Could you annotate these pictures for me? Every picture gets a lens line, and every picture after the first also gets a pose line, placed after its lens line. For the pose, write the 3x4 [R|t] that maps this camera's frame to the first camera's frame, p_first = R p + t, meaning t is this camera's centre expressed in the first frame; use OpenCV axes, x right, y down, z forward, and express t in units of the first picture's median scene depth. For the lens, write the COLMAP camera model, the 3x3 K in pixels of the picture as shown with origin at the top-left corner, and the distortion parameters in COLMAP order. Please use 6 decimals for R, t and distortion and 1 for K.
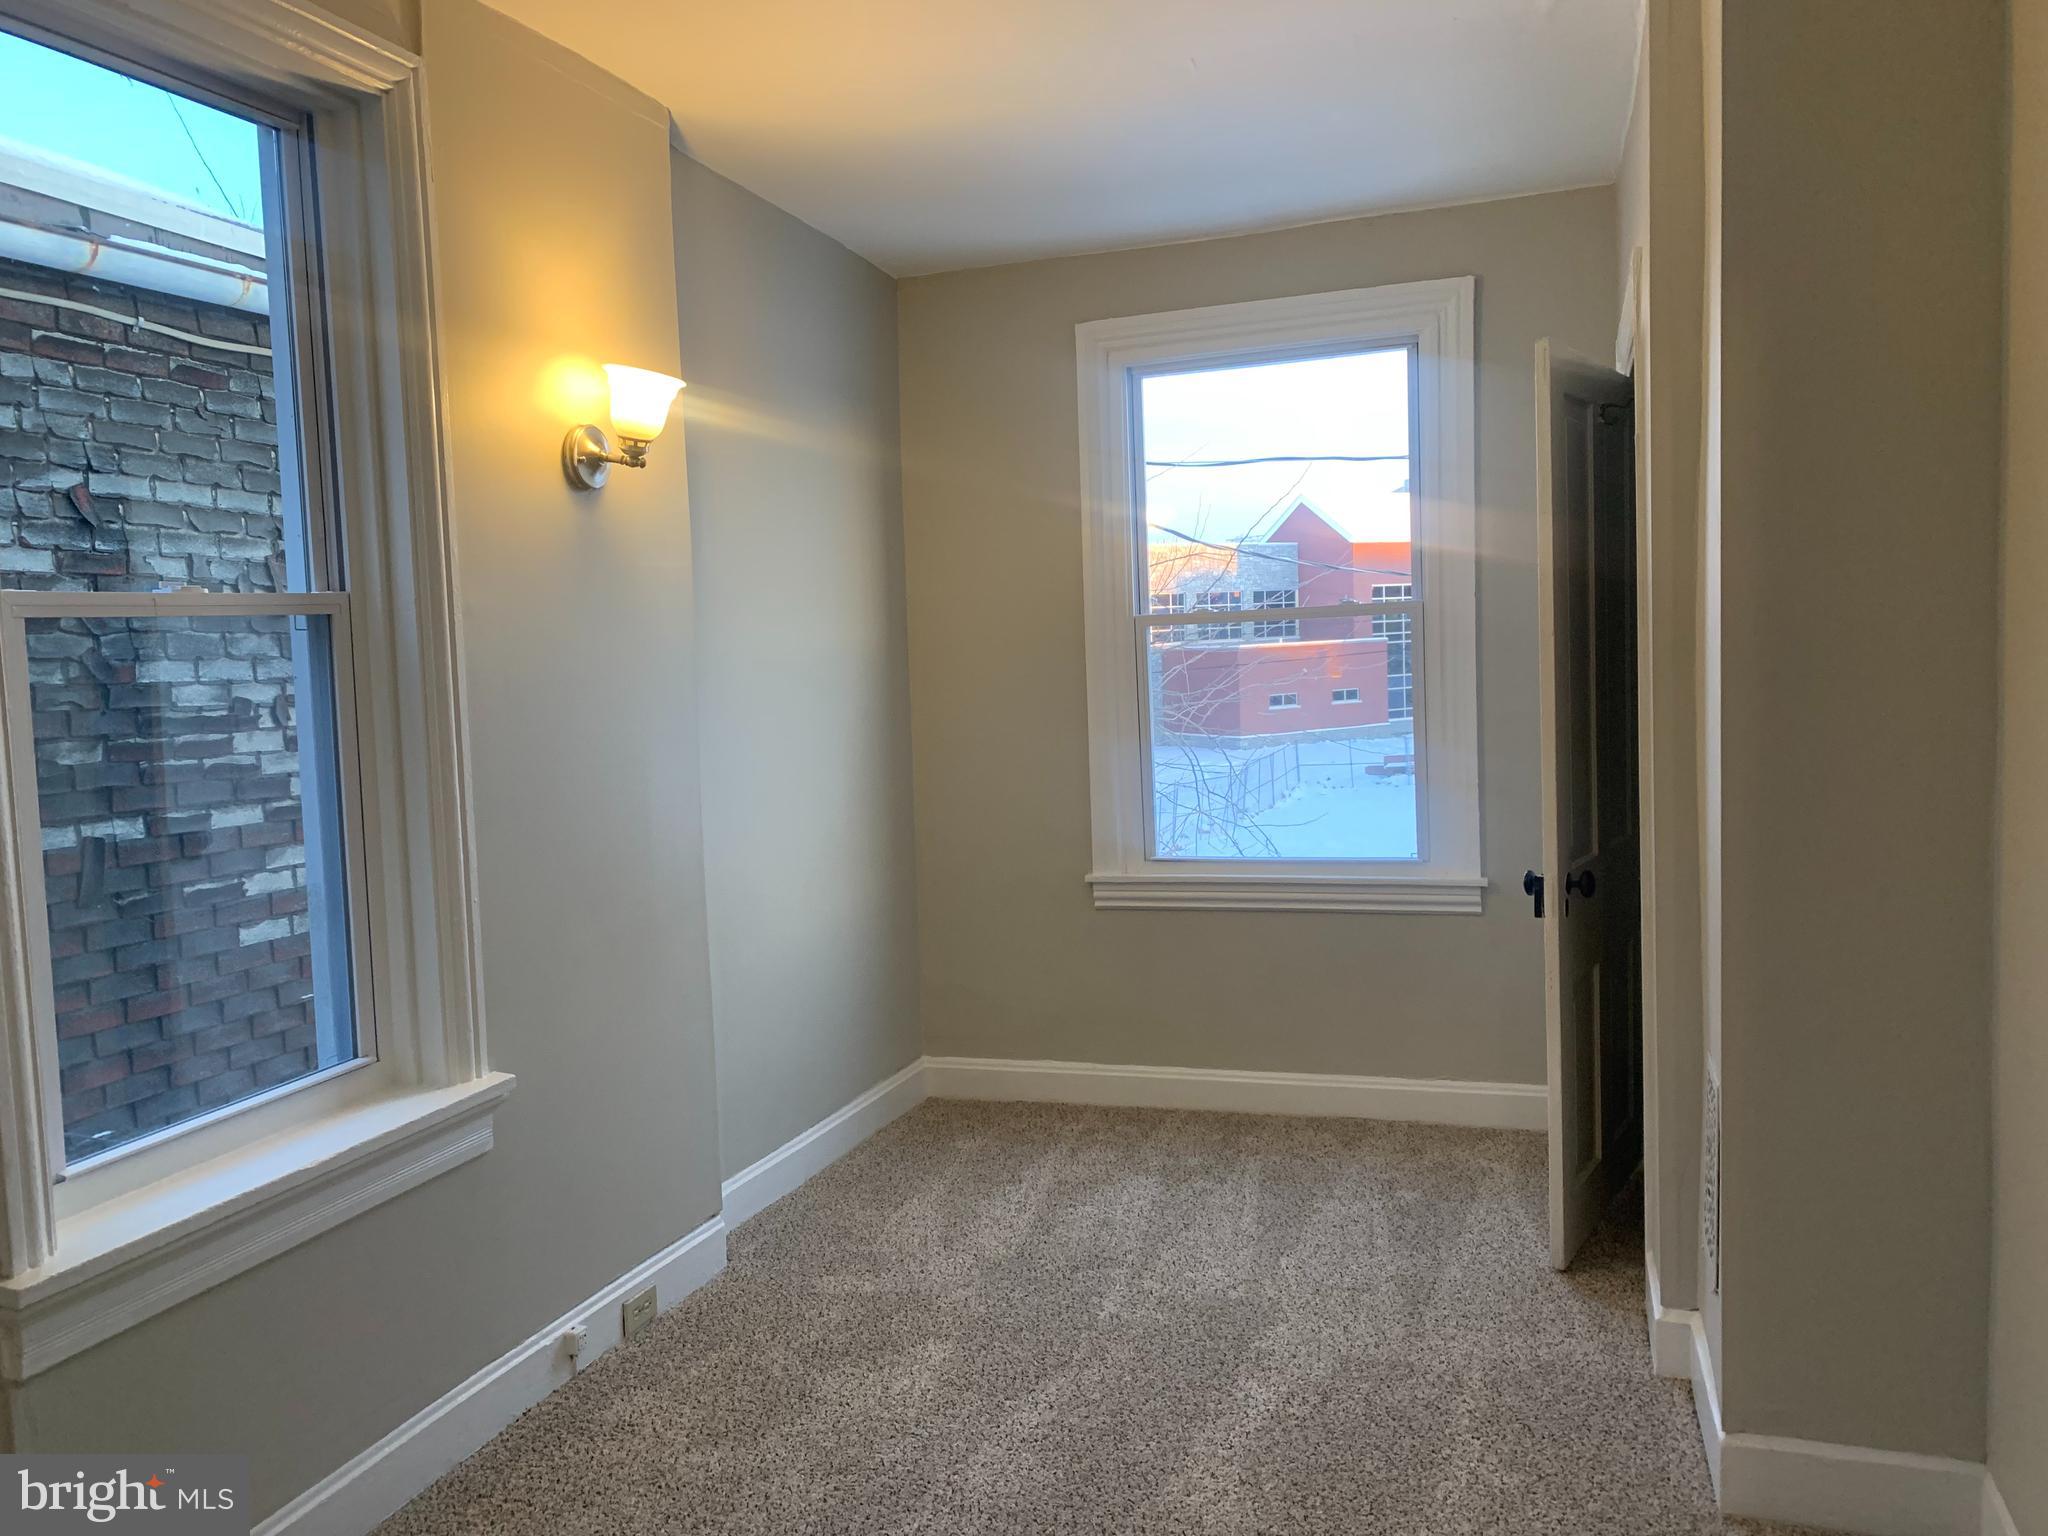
lens RADIAL K [[1545.7, 0, 1020.5], [0, 1545.7, 759.6], [0, 0, 1]] dist [0.057450, -0.079392]
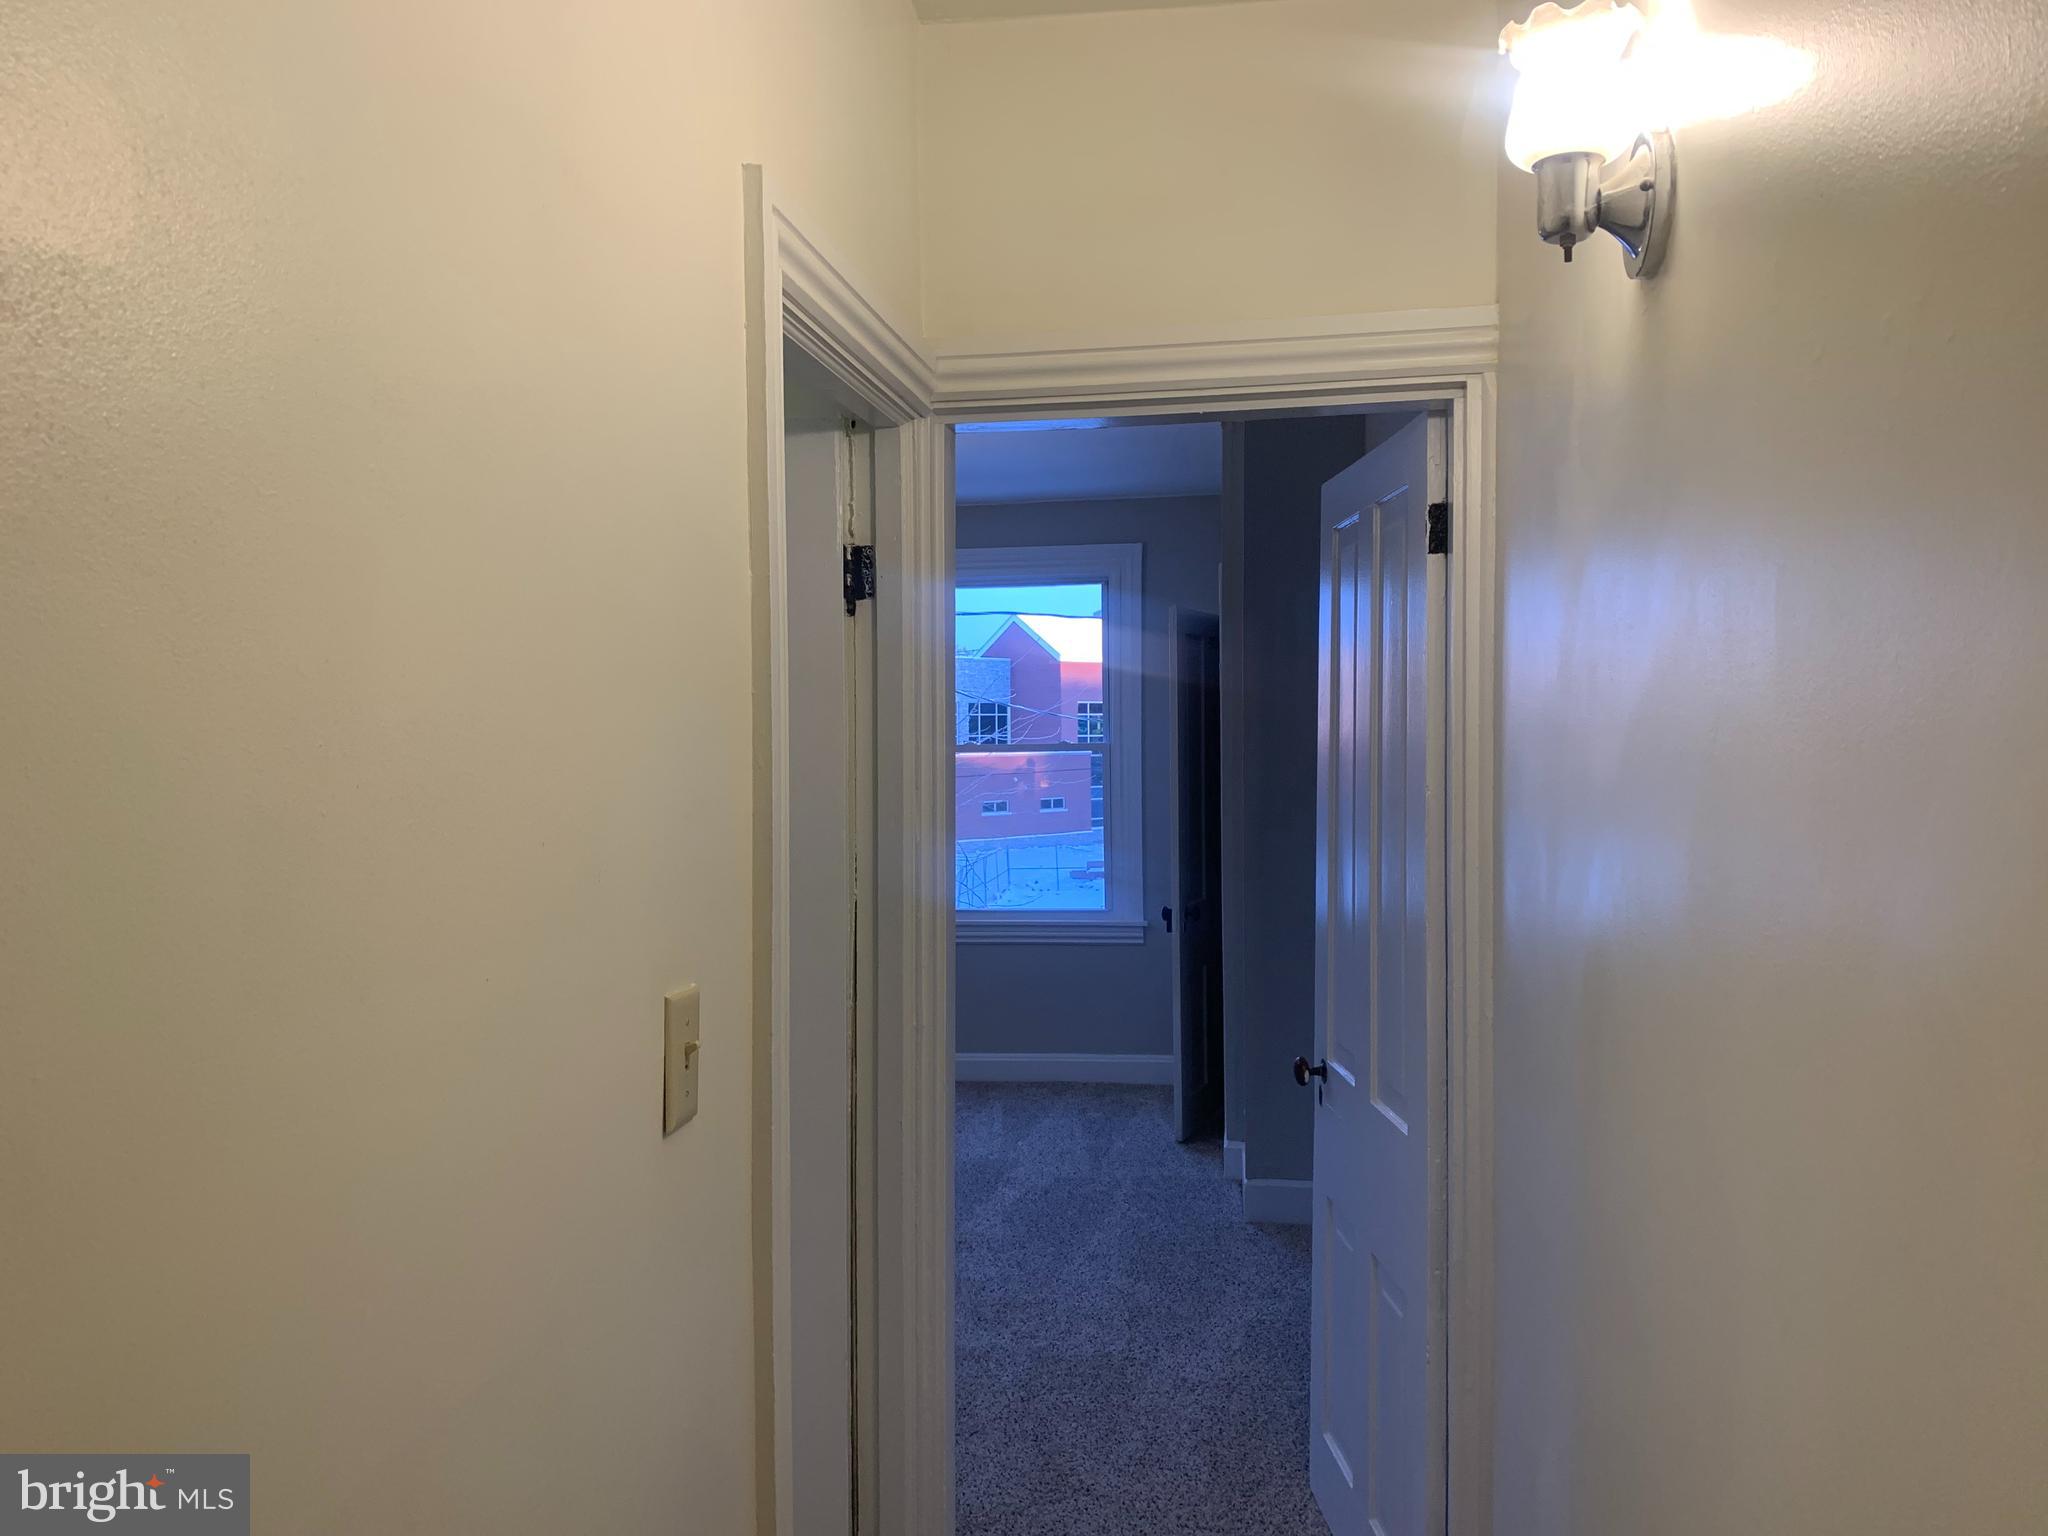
lens RADIAL K [[1545.7, 0, 1020.5], [0, 1545.7, 759.6], [0, 0, 1]] dist [0.057450, -0.079392]
pose [[0.982340, 0.028571, 0.184911, -0.126850], [-0.015970, 0.997470, -0.069279, 0.025869], [-0.186423, 0.065102, 0.980310, -0.553433]]
